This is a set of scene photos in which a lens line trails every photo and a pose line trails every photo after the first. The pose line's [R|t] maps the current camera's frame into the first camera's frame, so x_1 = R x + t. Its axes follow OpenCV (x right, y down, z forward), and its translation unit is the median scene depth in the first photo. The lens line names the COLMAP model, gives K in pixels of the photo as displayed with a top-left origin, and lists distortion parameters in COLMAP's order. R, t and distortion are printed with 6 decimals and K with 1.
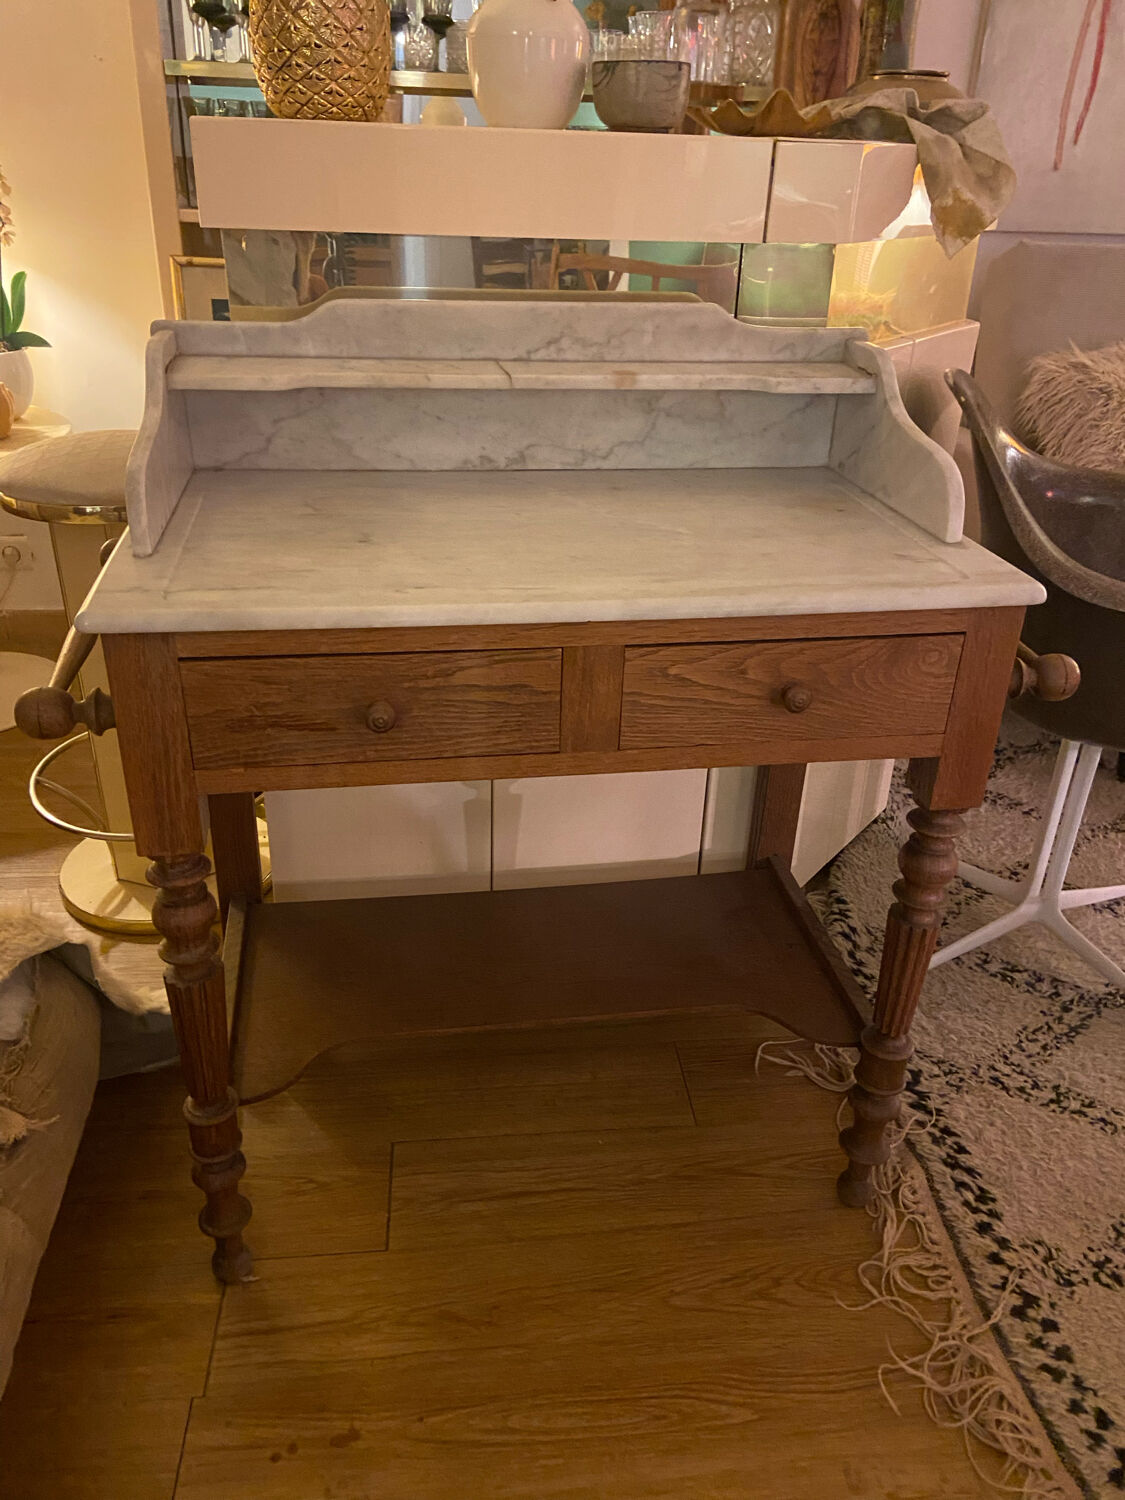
lens RADIAL K [[1139.1, 0, 564.8], [0, 1139.1, 746.1], [0, 0, 1]] dist [0.121605, -0.155139]
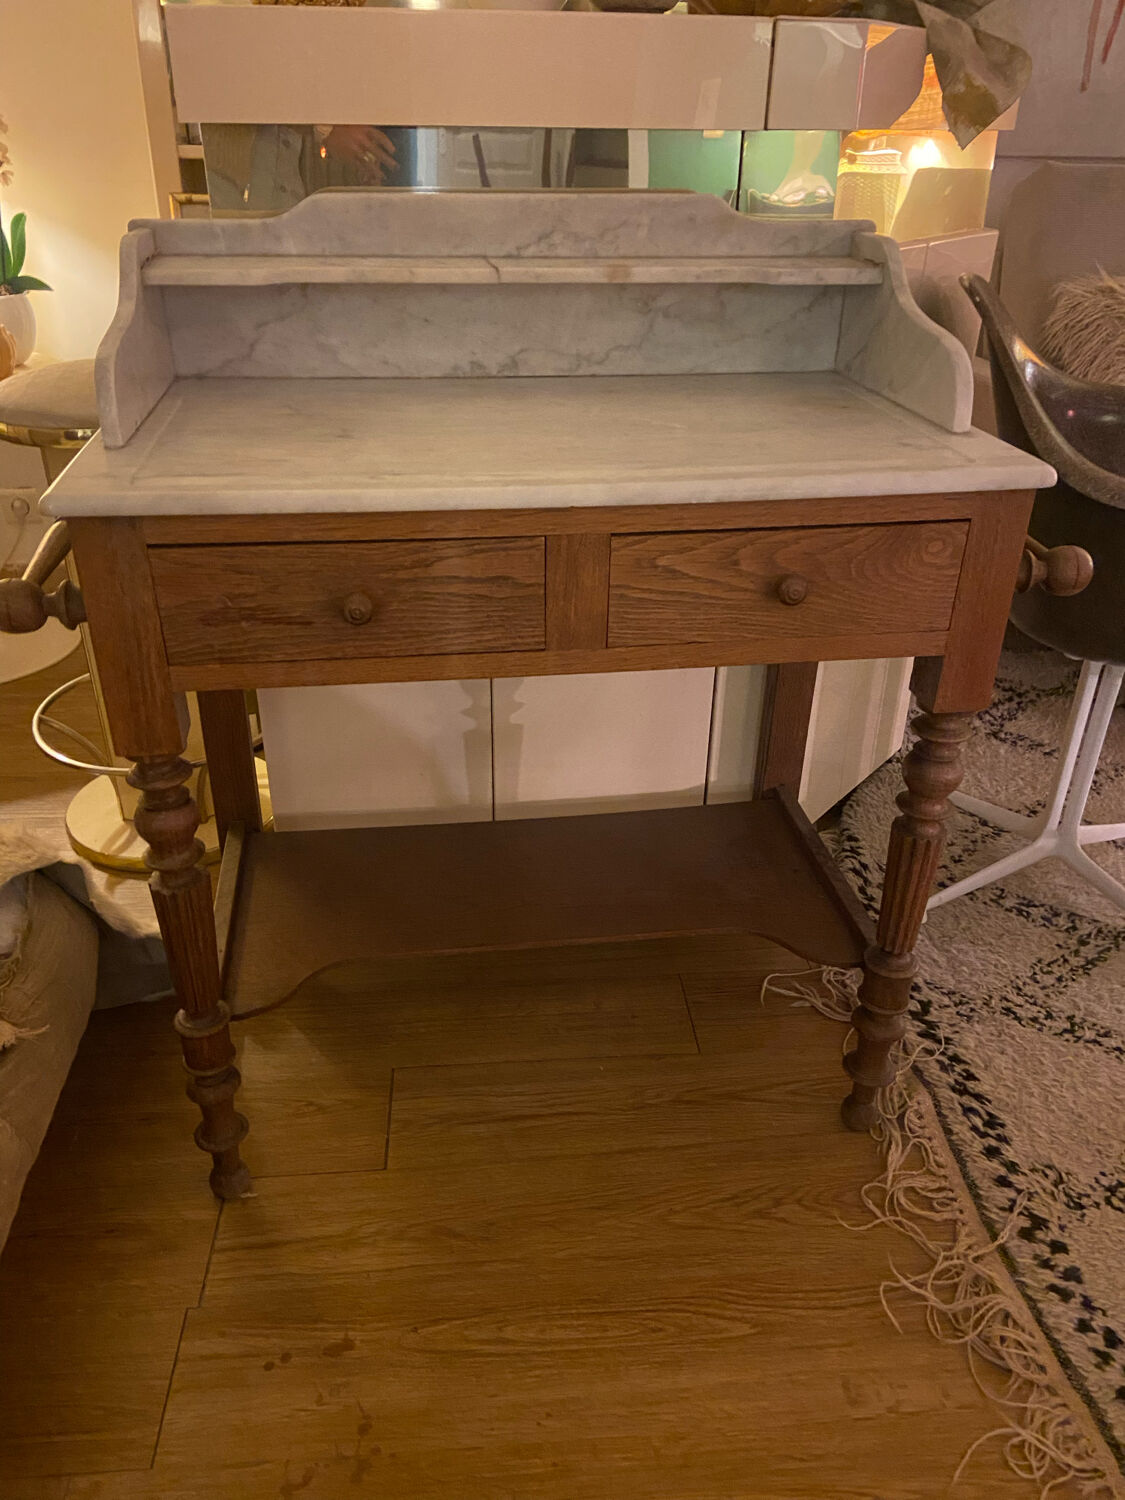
lens RADIAL K [[1139.1, 0, 558.7], [0, 1139.1, 763.4], [0, 0, 1]] dist [0.121605, -0.155139]
pose [[0.999554, -0.006012, -0.029249, 0.027554], [0.006921, 0.999494, 0.031060, 0.057059], [0.029048, -0.031249, 0.999089, 0.023206]]
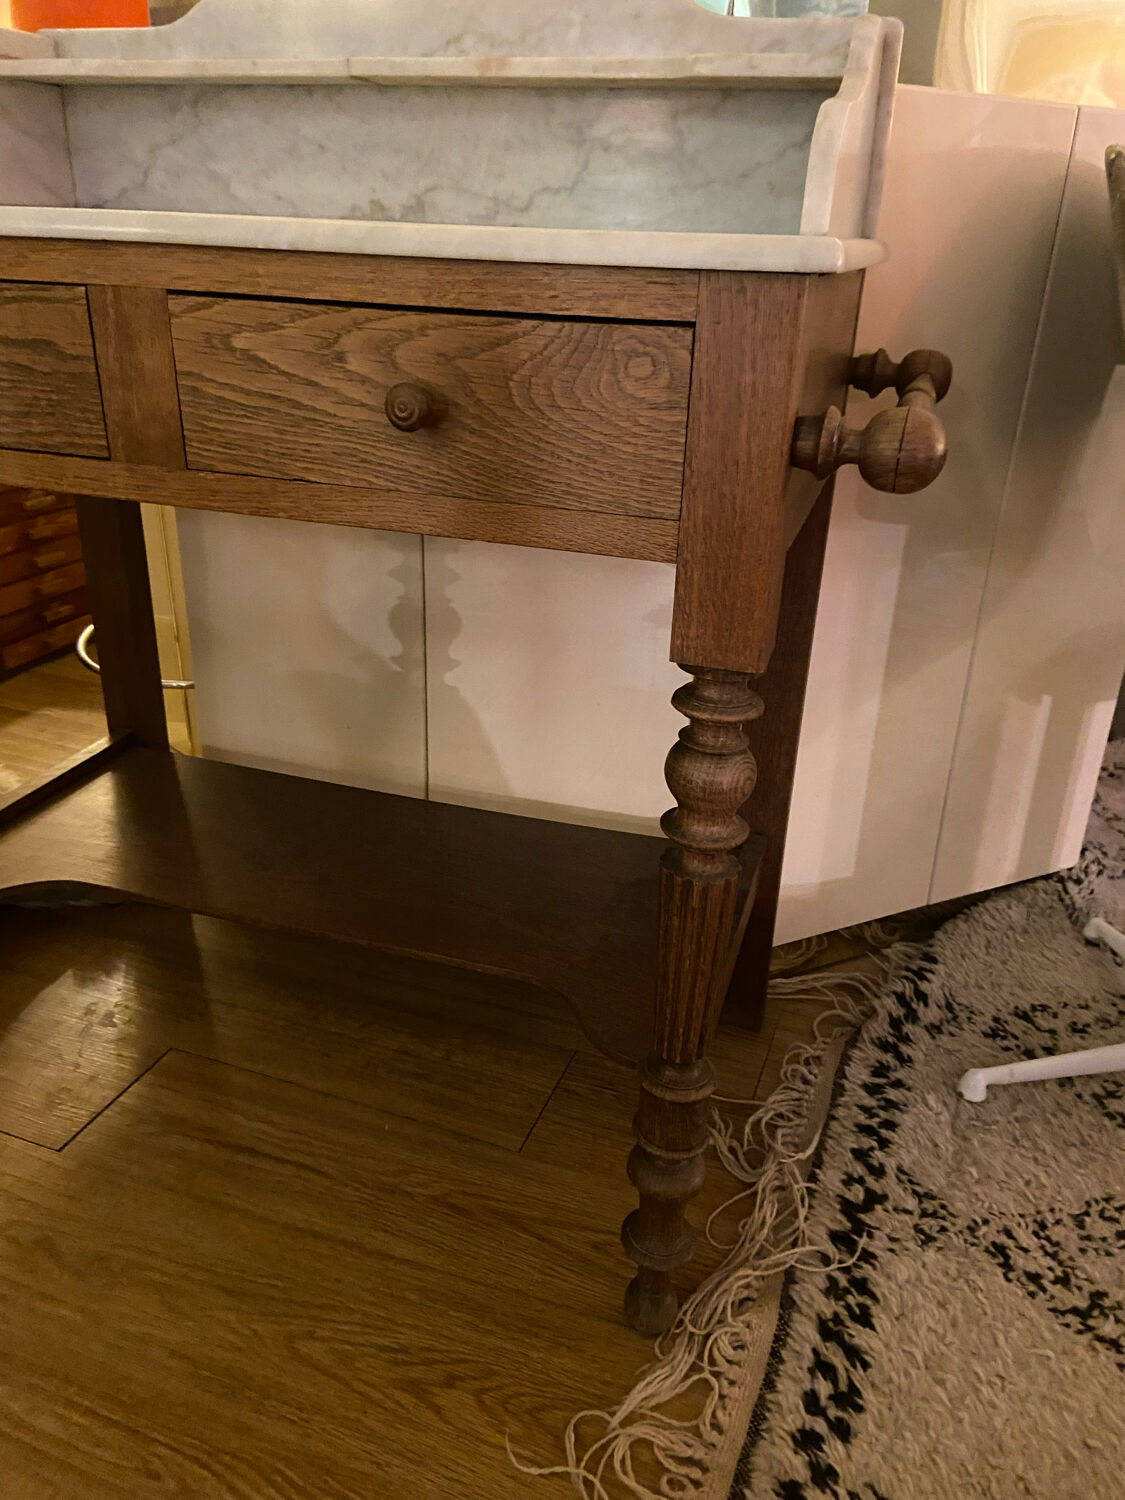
lens RADIAL K [[1139.1, 0, 569.1], [0, 1139.1, 746.9], [0, 0, 1]] dist [0.121605, -0.155139]
pose [[0.895412, 0.179559, -0.407427, 0.454646], [-0.209460, 0.977369, -0.029593, 0.111856], [0.392893, 0.111838, 0.912758, 0.379091]]
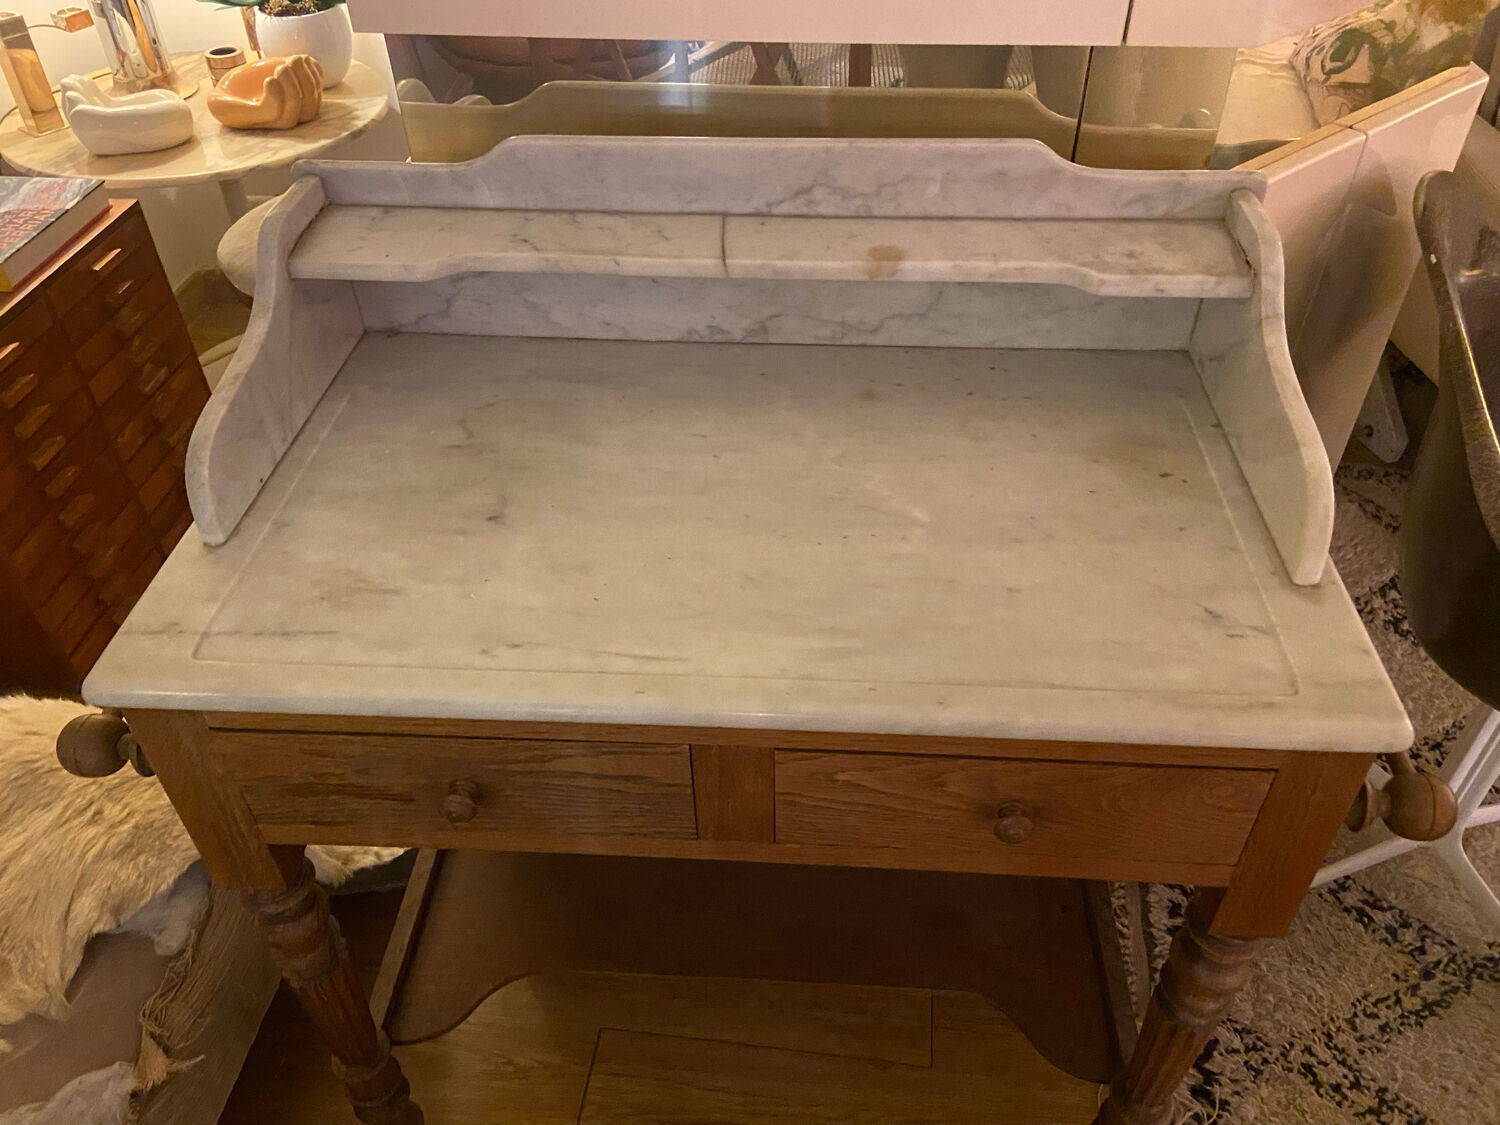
lens RADIAL K [[1140.7, 0, 756.1], [0, 1140.7, 562.8], [0, 0, 1]] dist [0.109039, -0.137048]
pose [[0.973461, 0.113779, -0.198566, 0.134599], [-0.064994, 0.969375, 0.236828, -0.292297], [0.219431, -0.217637, 0.951044, 0.238220]]
